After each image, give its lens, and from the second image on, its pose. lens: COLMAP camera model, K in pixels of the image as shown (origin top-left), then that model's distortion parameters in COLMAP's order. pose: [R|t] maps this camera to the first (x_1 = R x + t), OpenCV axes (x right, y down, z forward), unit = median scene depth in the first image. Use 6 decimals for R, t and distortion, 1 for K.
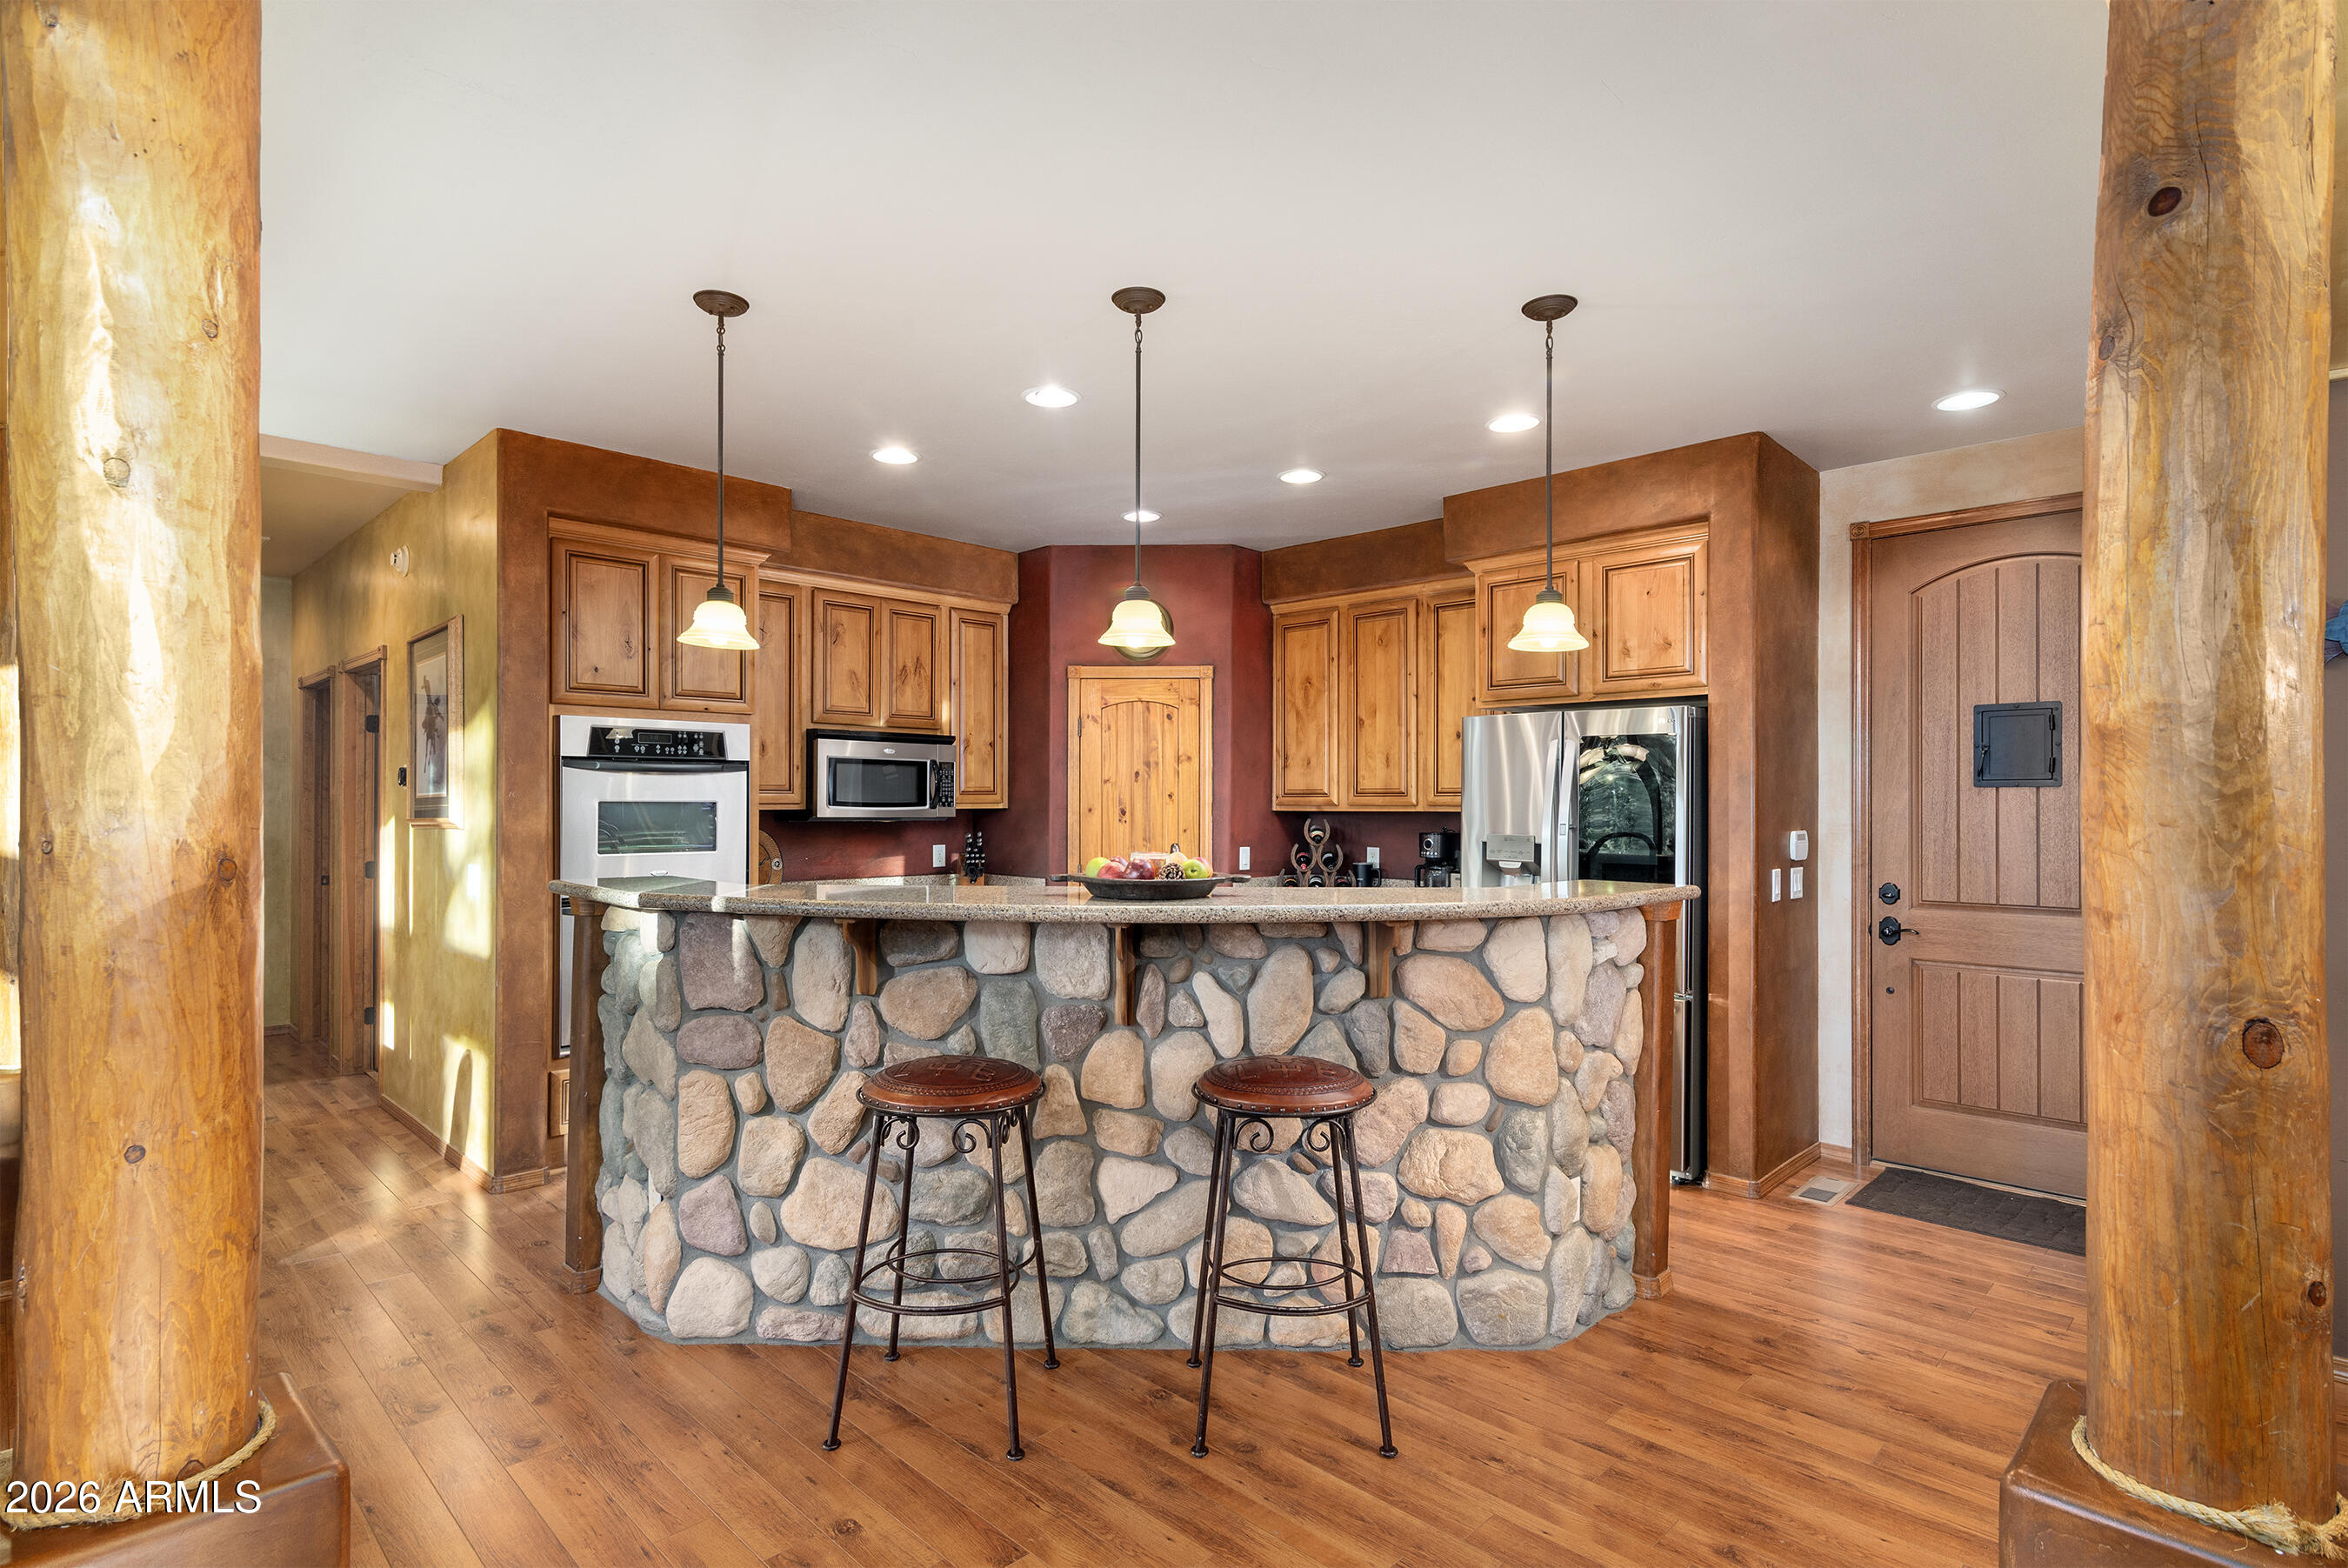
lens RADIAL K [[1161.9, 0, 1168.9], [0, 1161.9, 799.6], [0, 0, 1]] dist [0.002302, 0.000497]
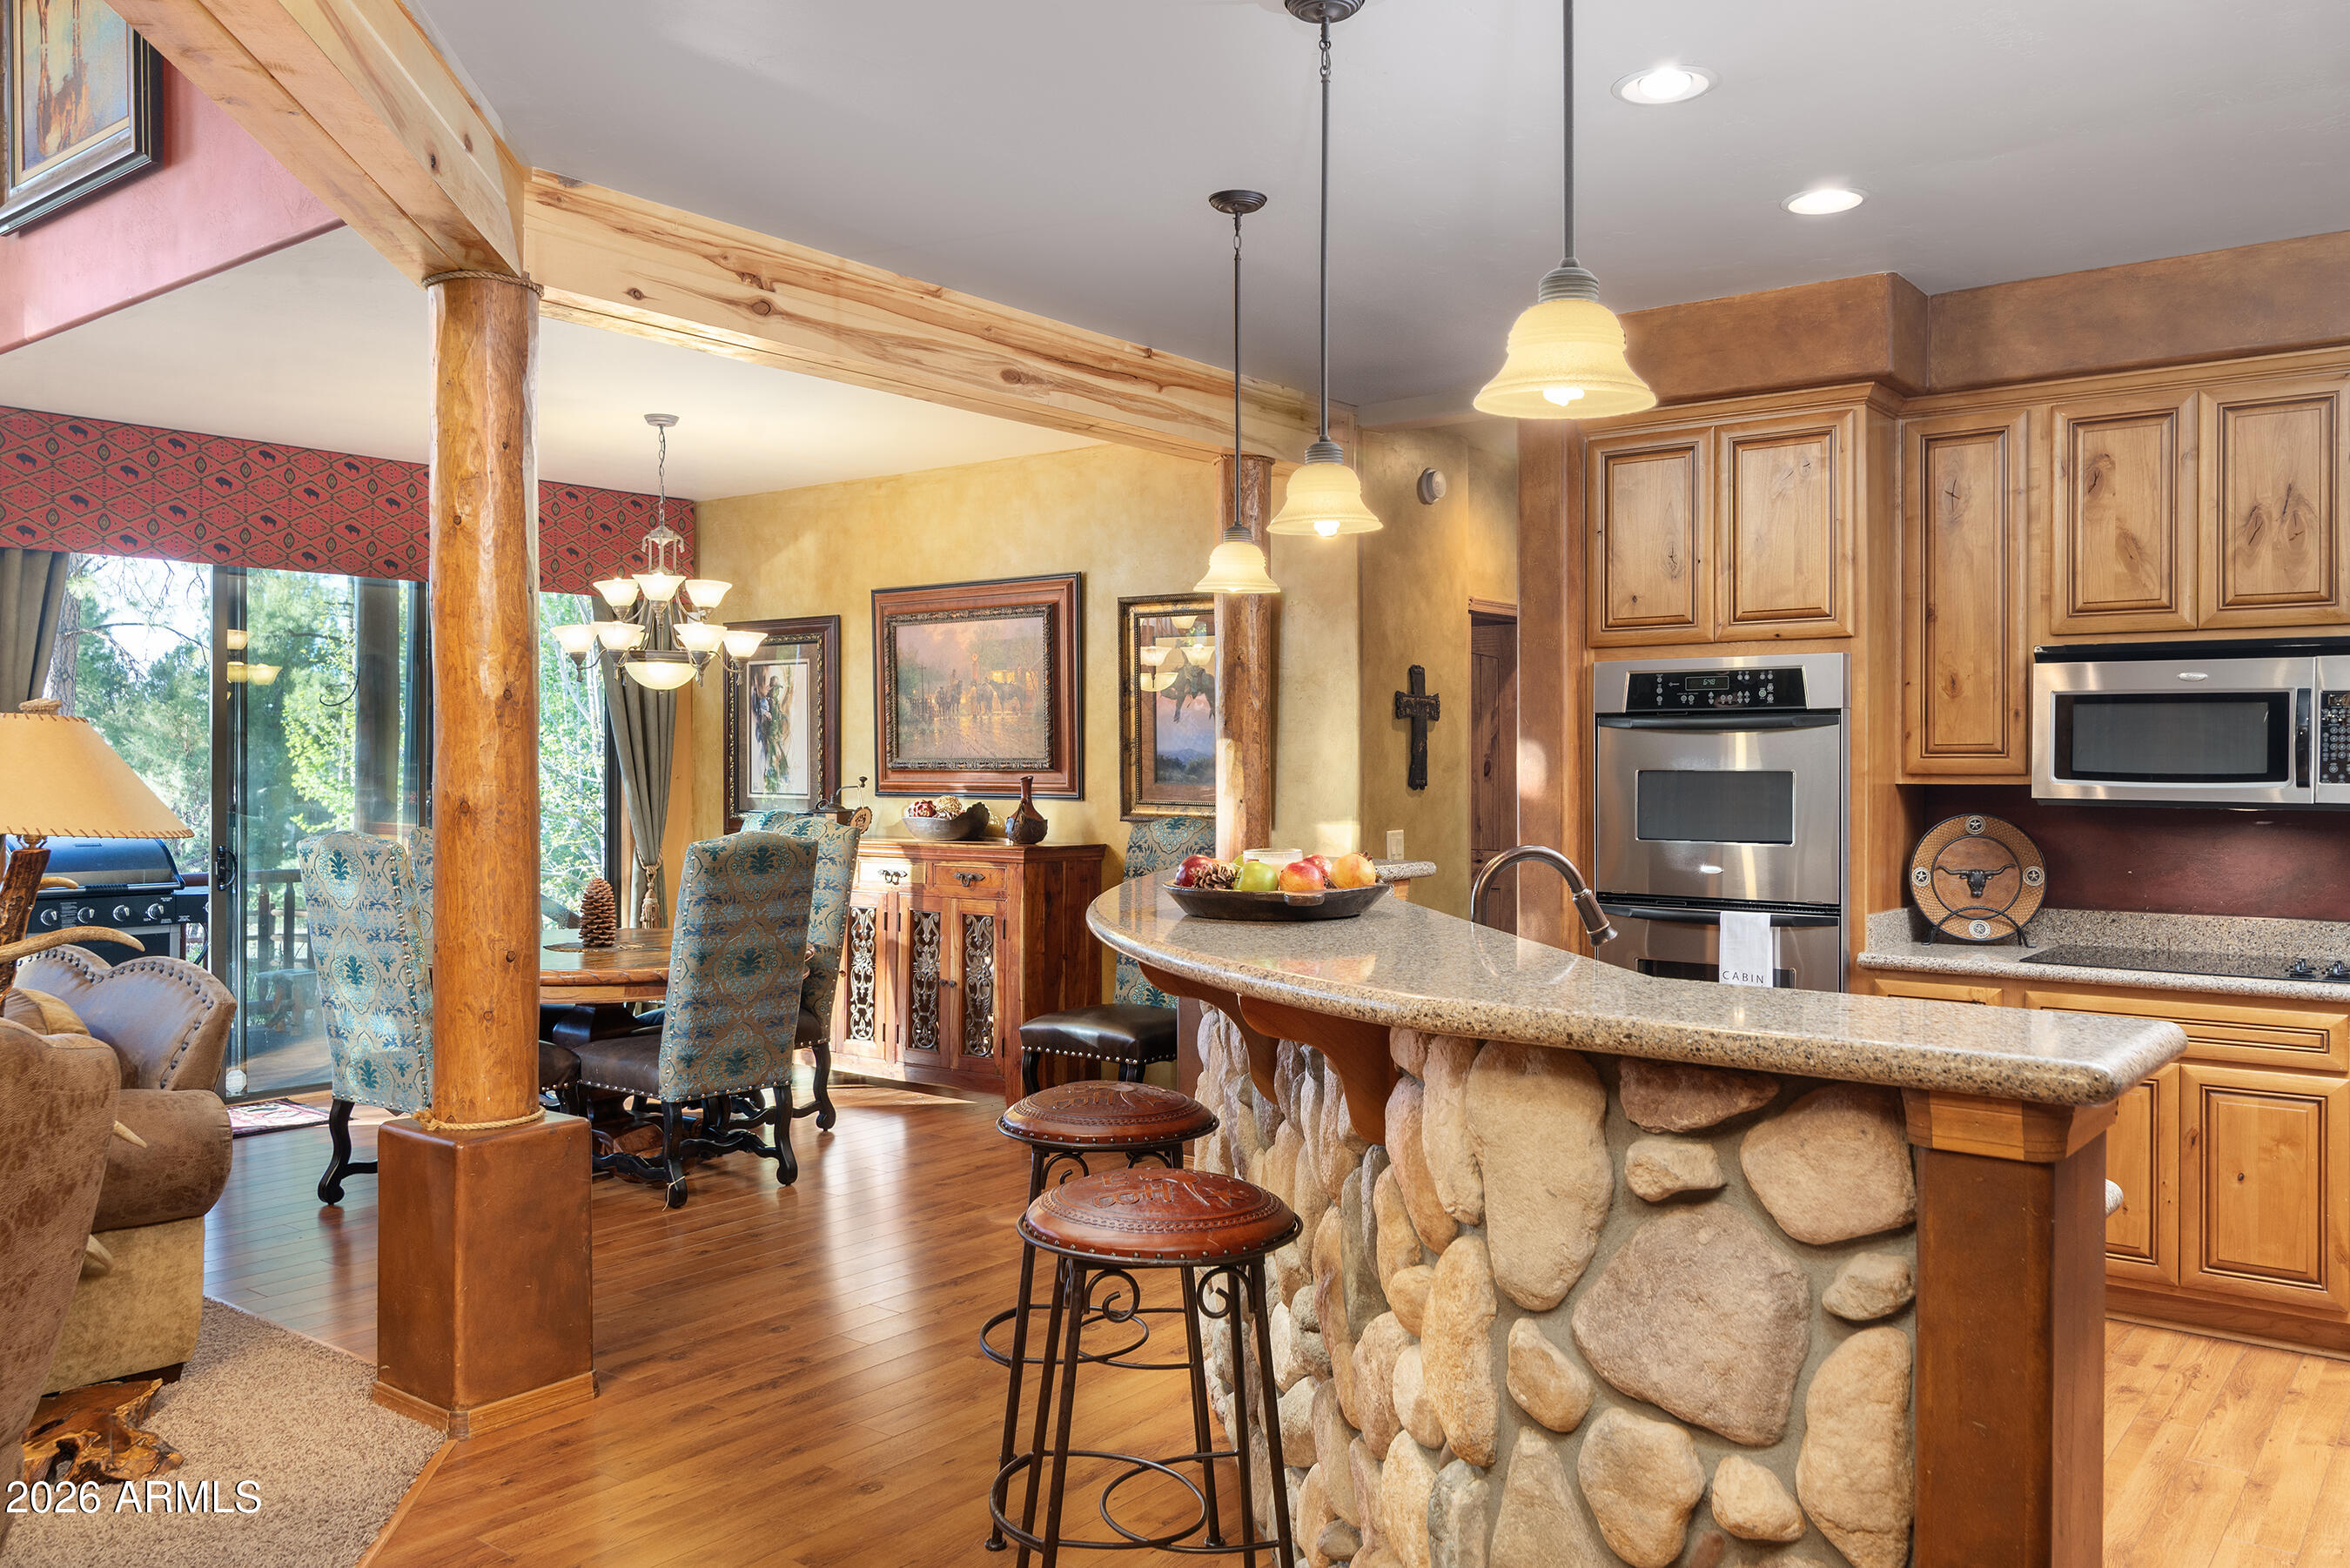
lens RADIAL K [[1814.8, 0, 1141.9], [0, 1814.8, 764.4], [0, 0, 1]] dist [-0.001253, -0.003515]
pose [[0.112771, 0.000952, -0.993620, 0.634310], [0.003089, 0.999994, 0.001308, -0.004718], [0.993616, -0.003217, 0.112768, 0.518872]]
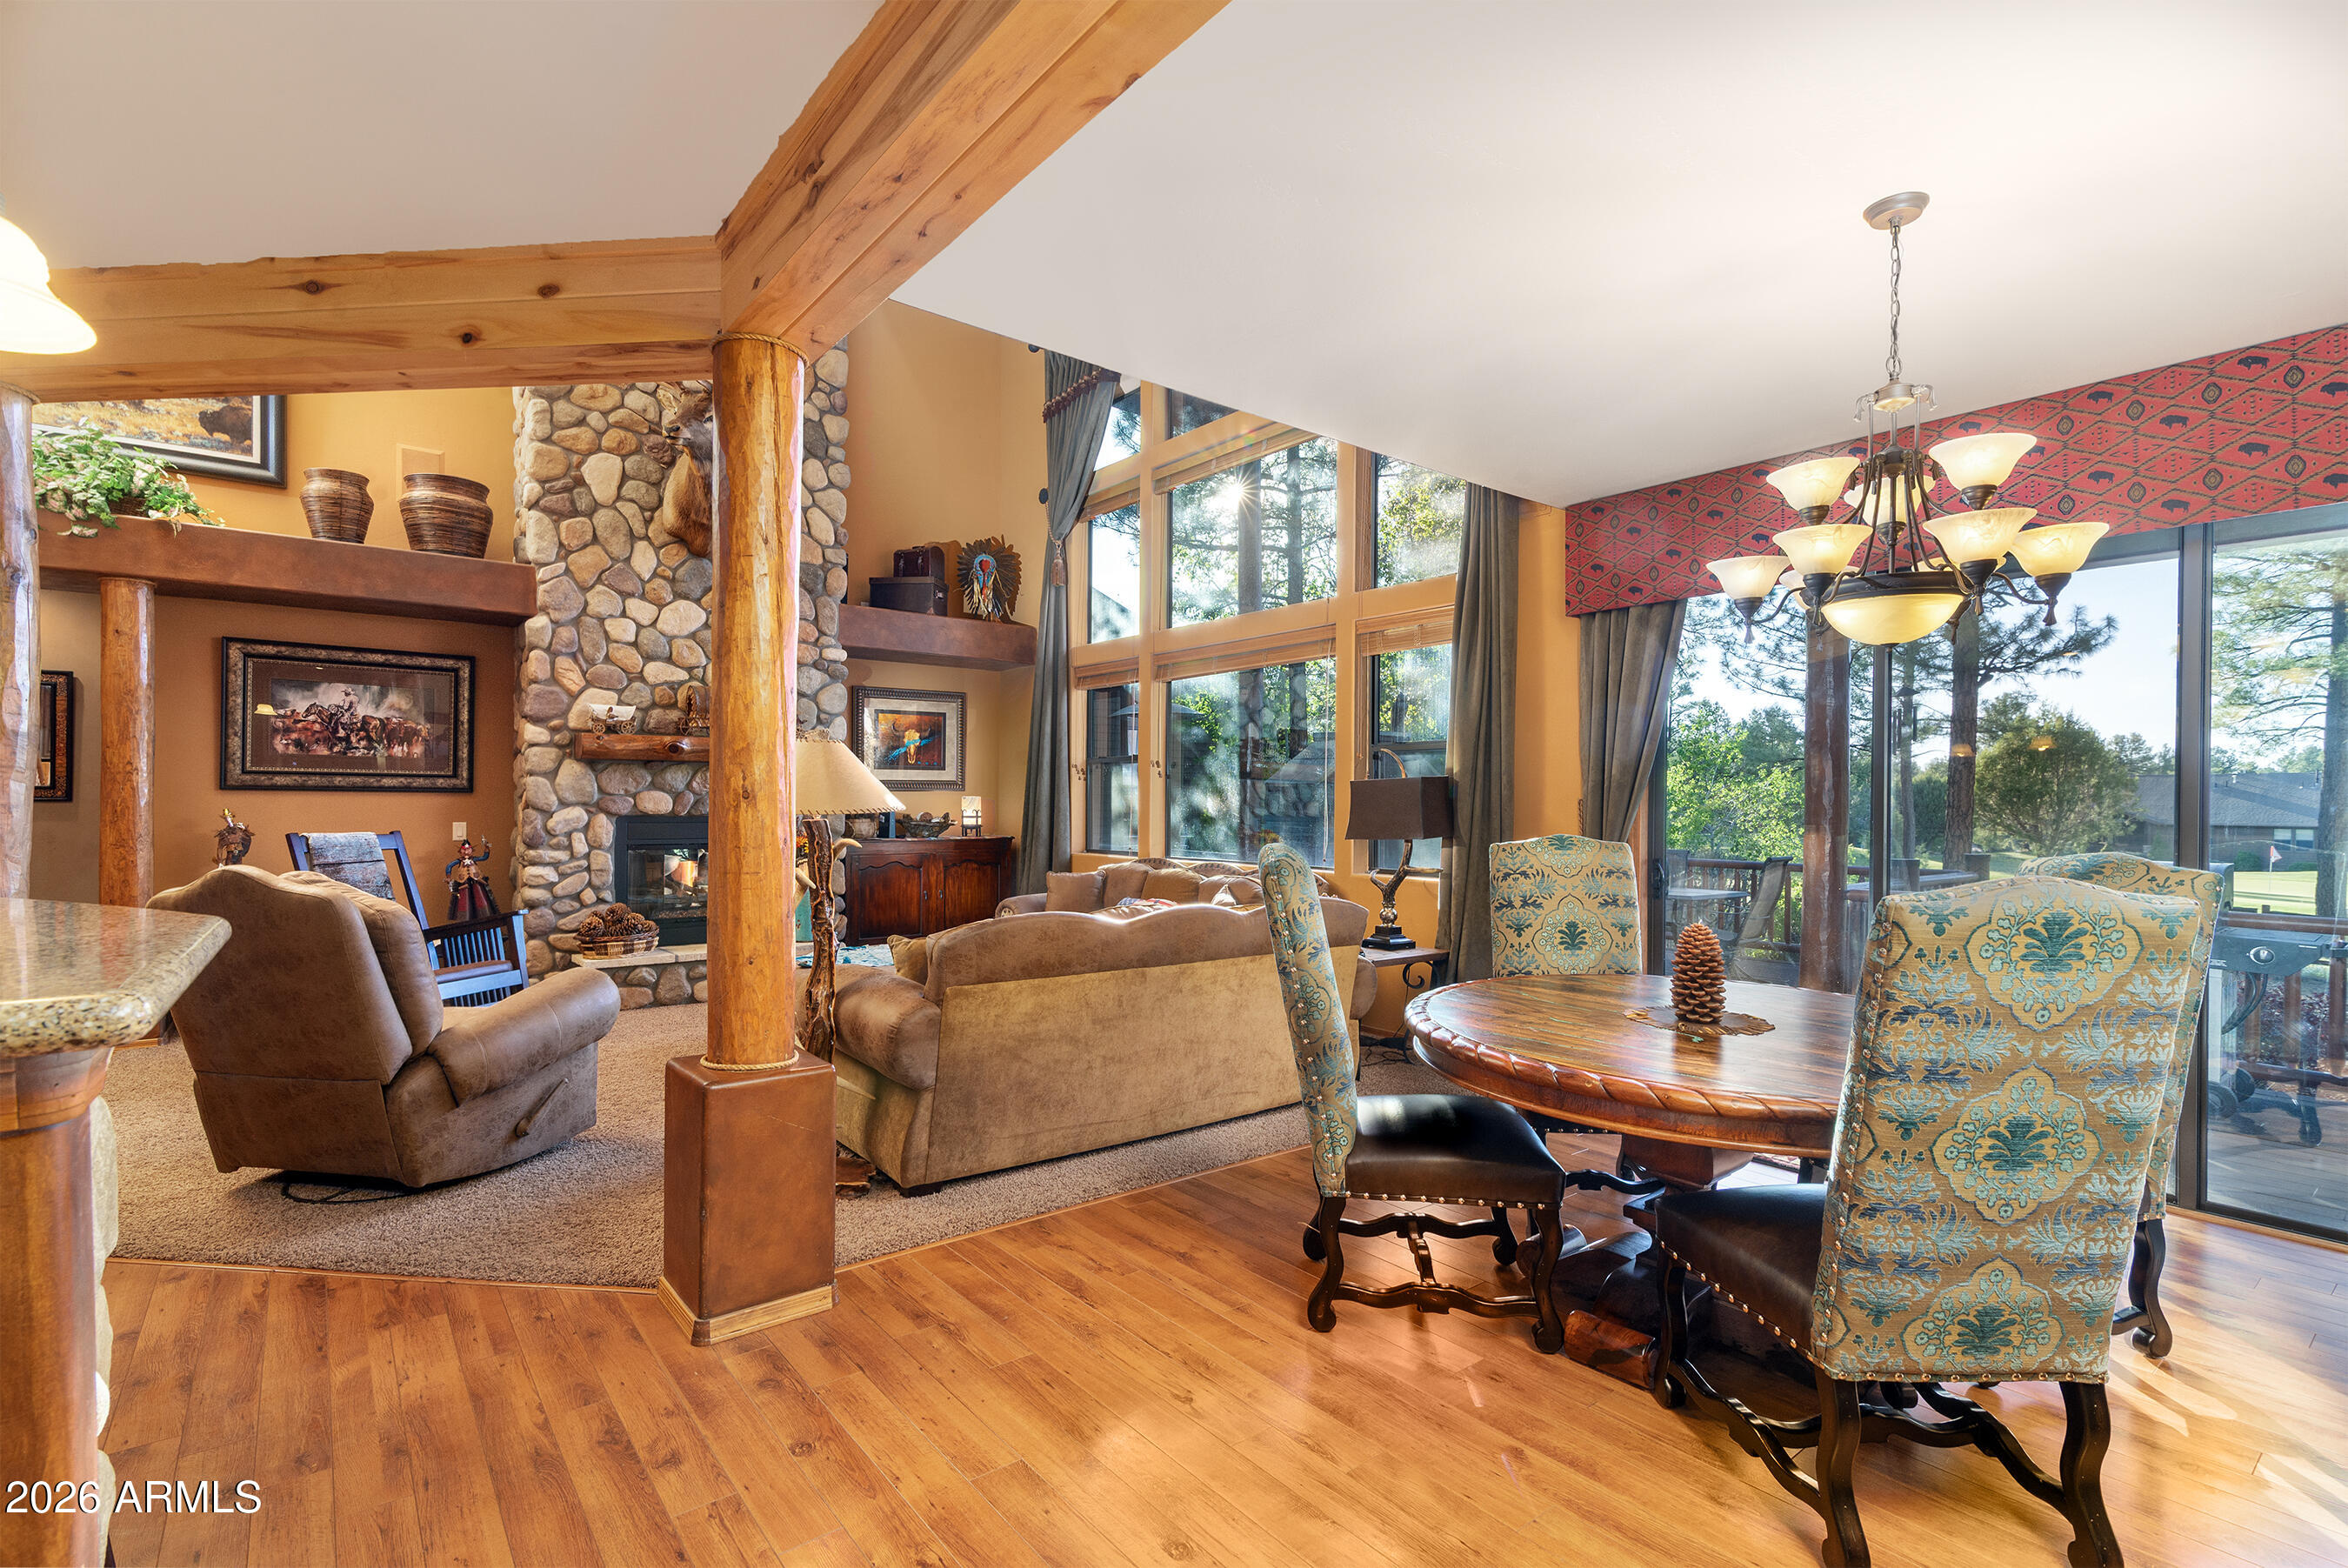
lens RADIAL K [[1085.4, 0, 1166.1], [0, 1085.4, 805.0], [0, 0, 1]] dist [0.013833, -0.000301]
pose [[-0.993252, -0.009515, 0.115585, -0.556745], [-0.009779, 0.999951, -0.001714, 0.020716], [-0.115563, -0.002833, -0.993296, 0.884086]]
